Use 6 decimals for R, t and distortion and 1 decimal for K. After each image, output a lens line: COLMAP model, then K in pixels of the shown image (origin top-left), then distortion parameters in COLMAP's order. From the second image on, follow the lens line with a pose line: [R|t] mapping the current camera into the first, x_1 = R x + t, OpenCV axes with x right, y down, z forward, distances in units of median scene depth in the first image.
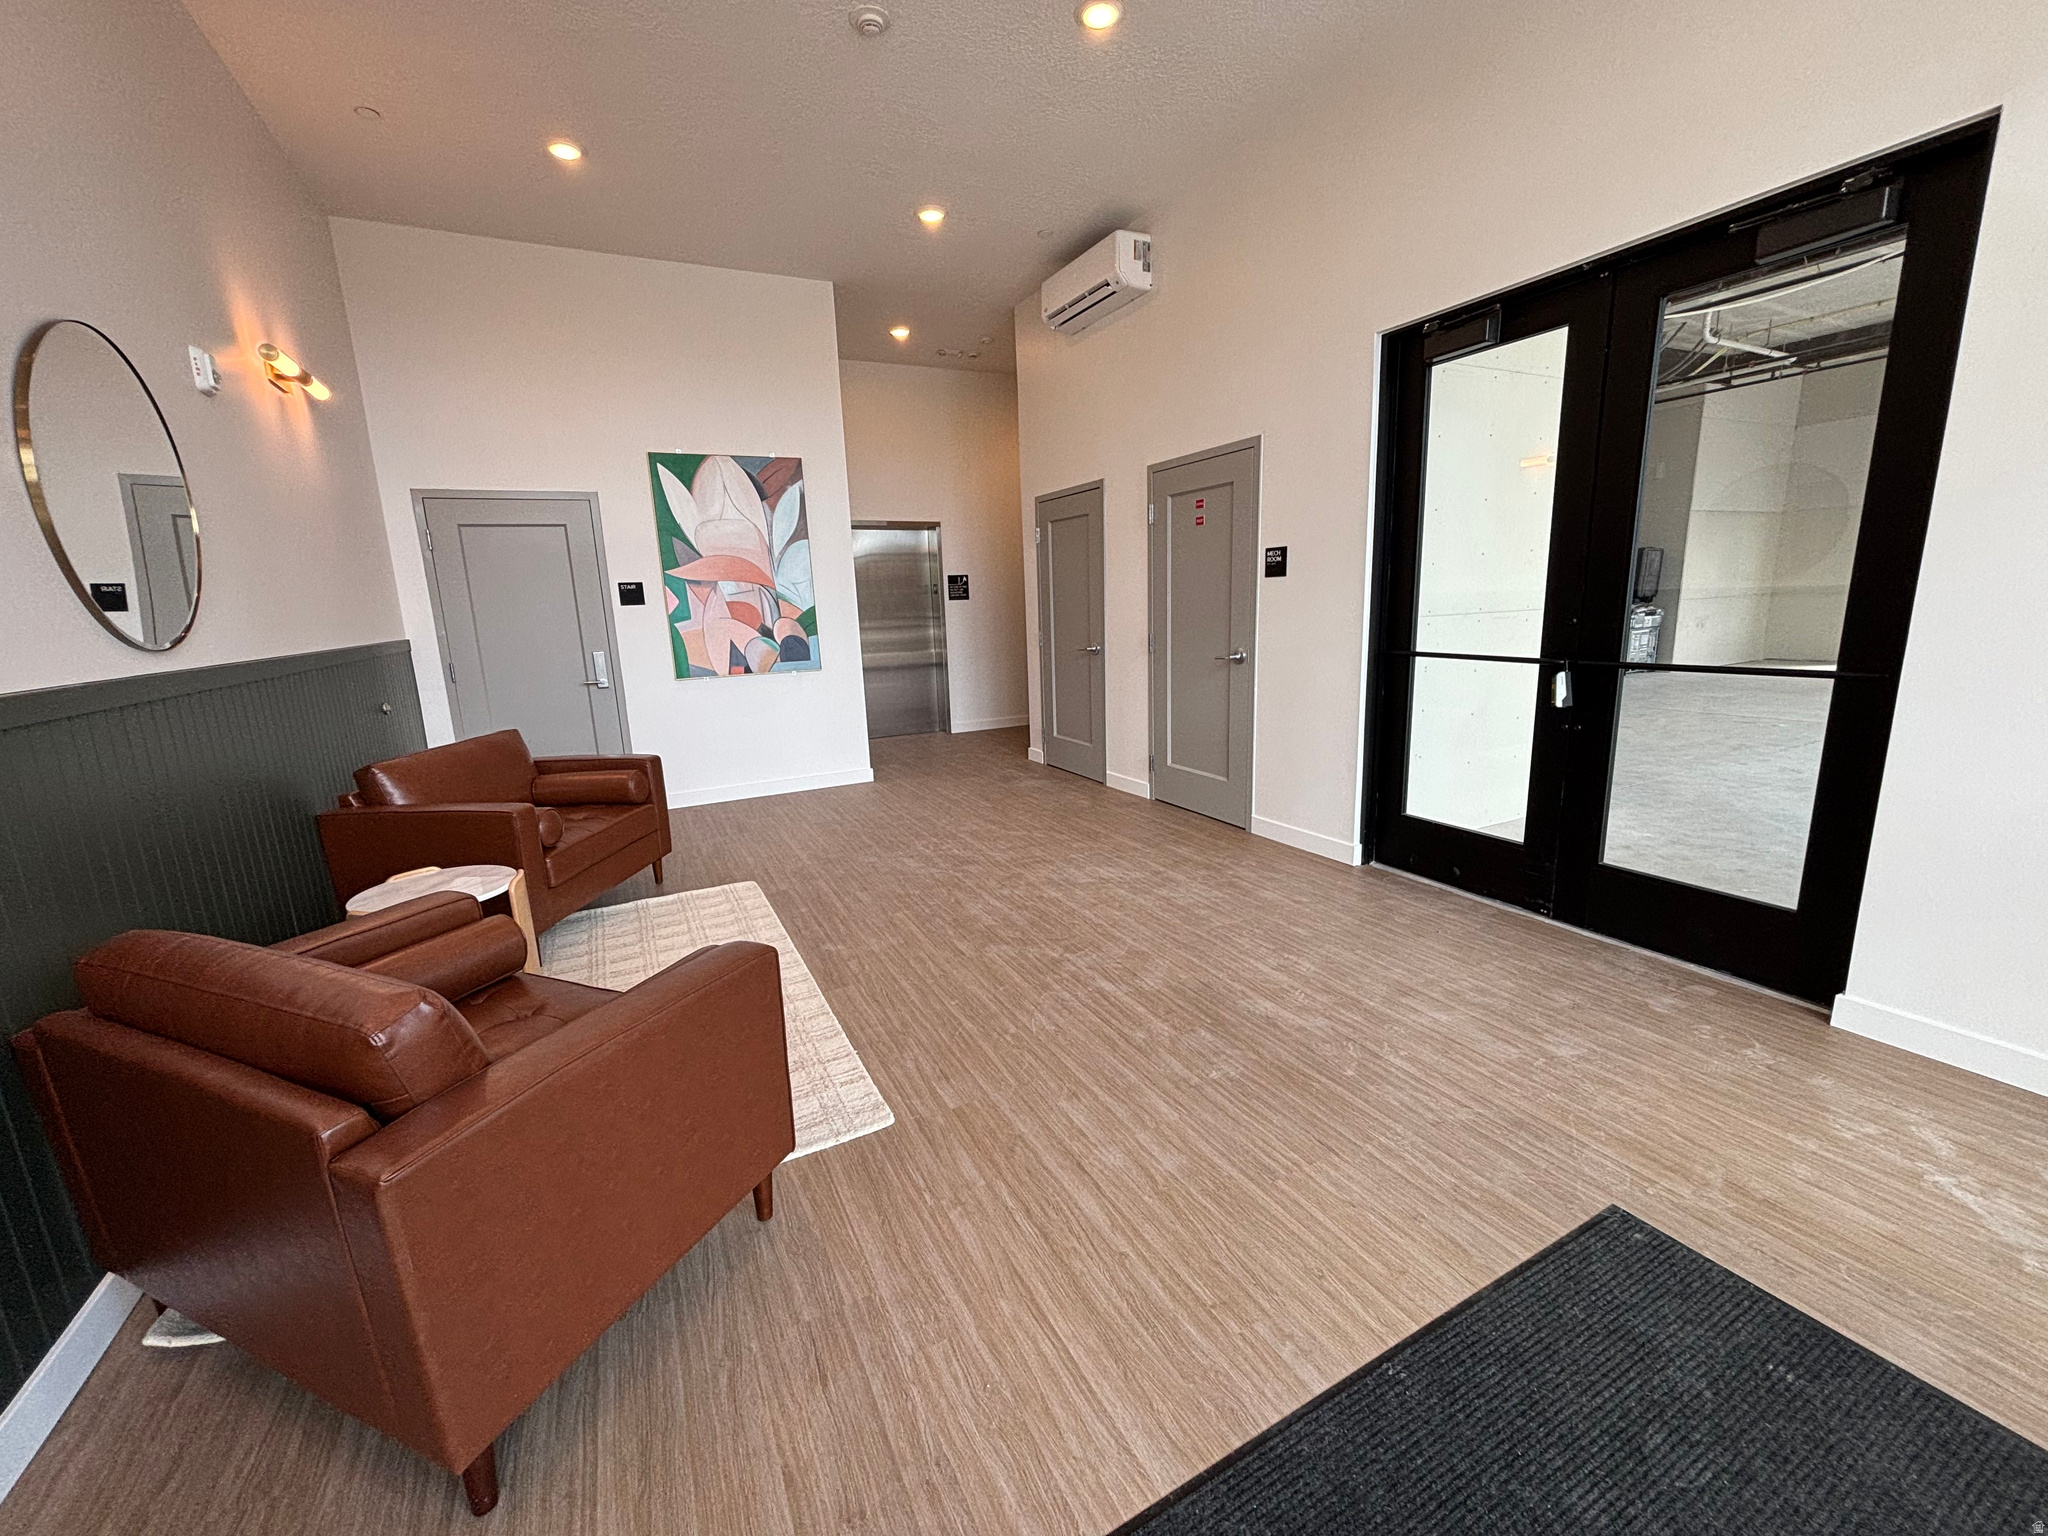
lens RADIAL K [[819.0, 0, 1023.0], [0, 819.0, 764.5], [0, 0, 1]] dist [0.000300, -0.000992]
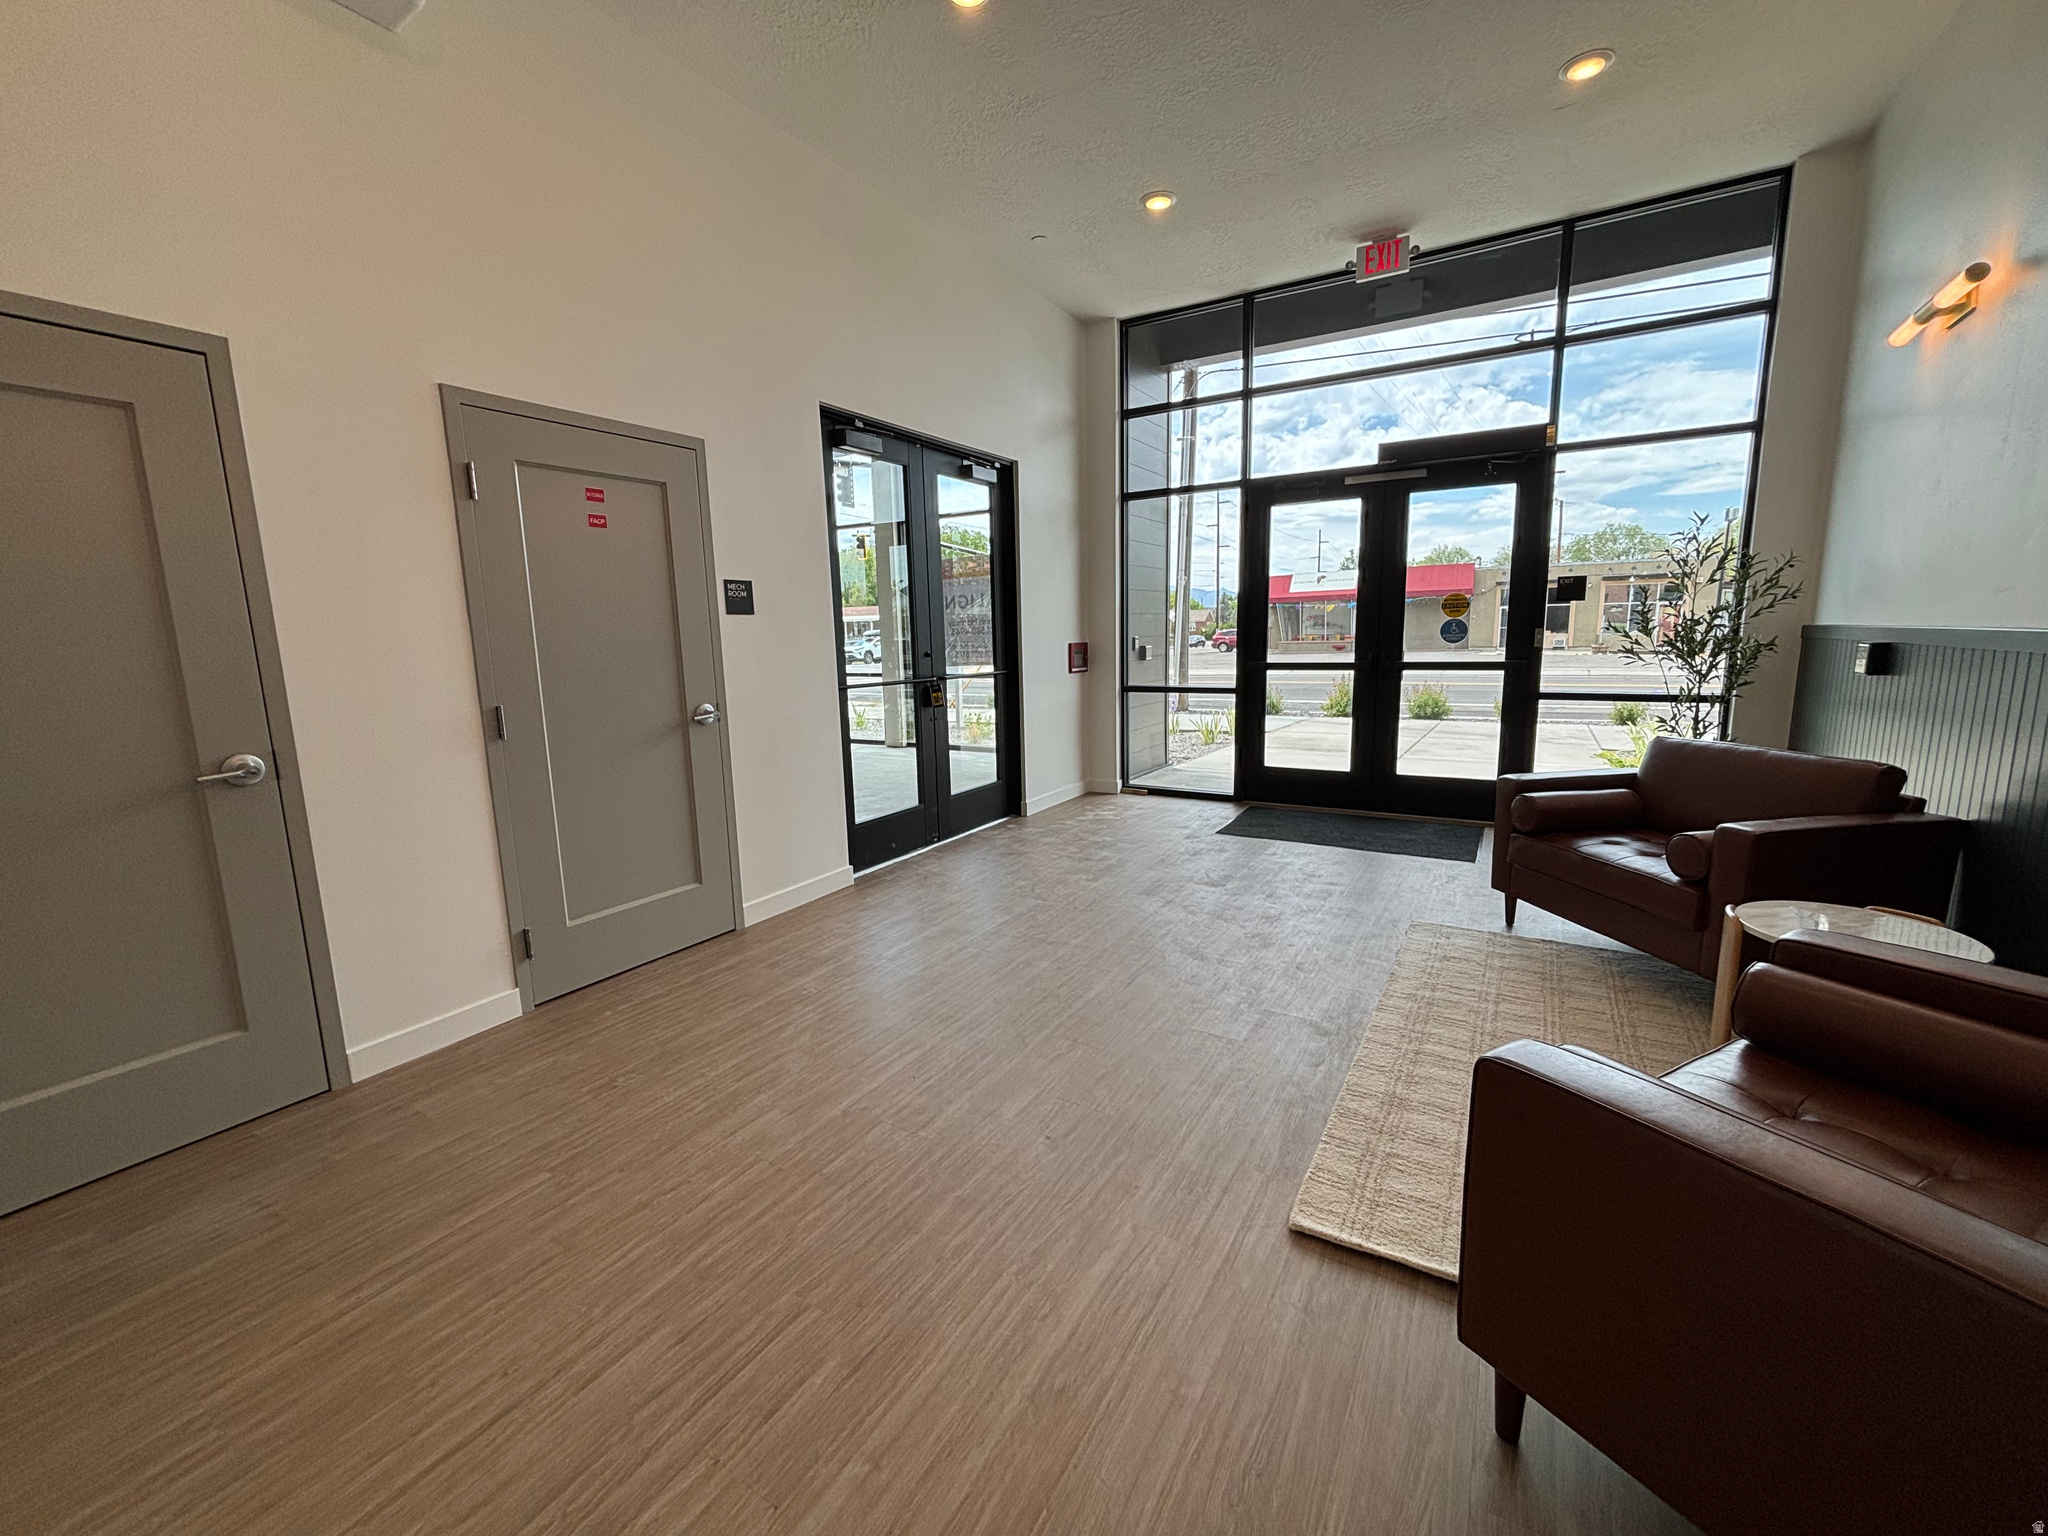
lens RADIAL K [[819.0, 0, 1023.0], [0, 819.0, 764.5], [0, 0, 1]] dist [0.000300, -0.000992]
pose [[-0.525153, -0.085942, 0.846657, -0.523724], [0.212196, 0.950240, 0.228074, -0.191585], [-0.824128, 0.299431, -0.480785, 1.093663]]
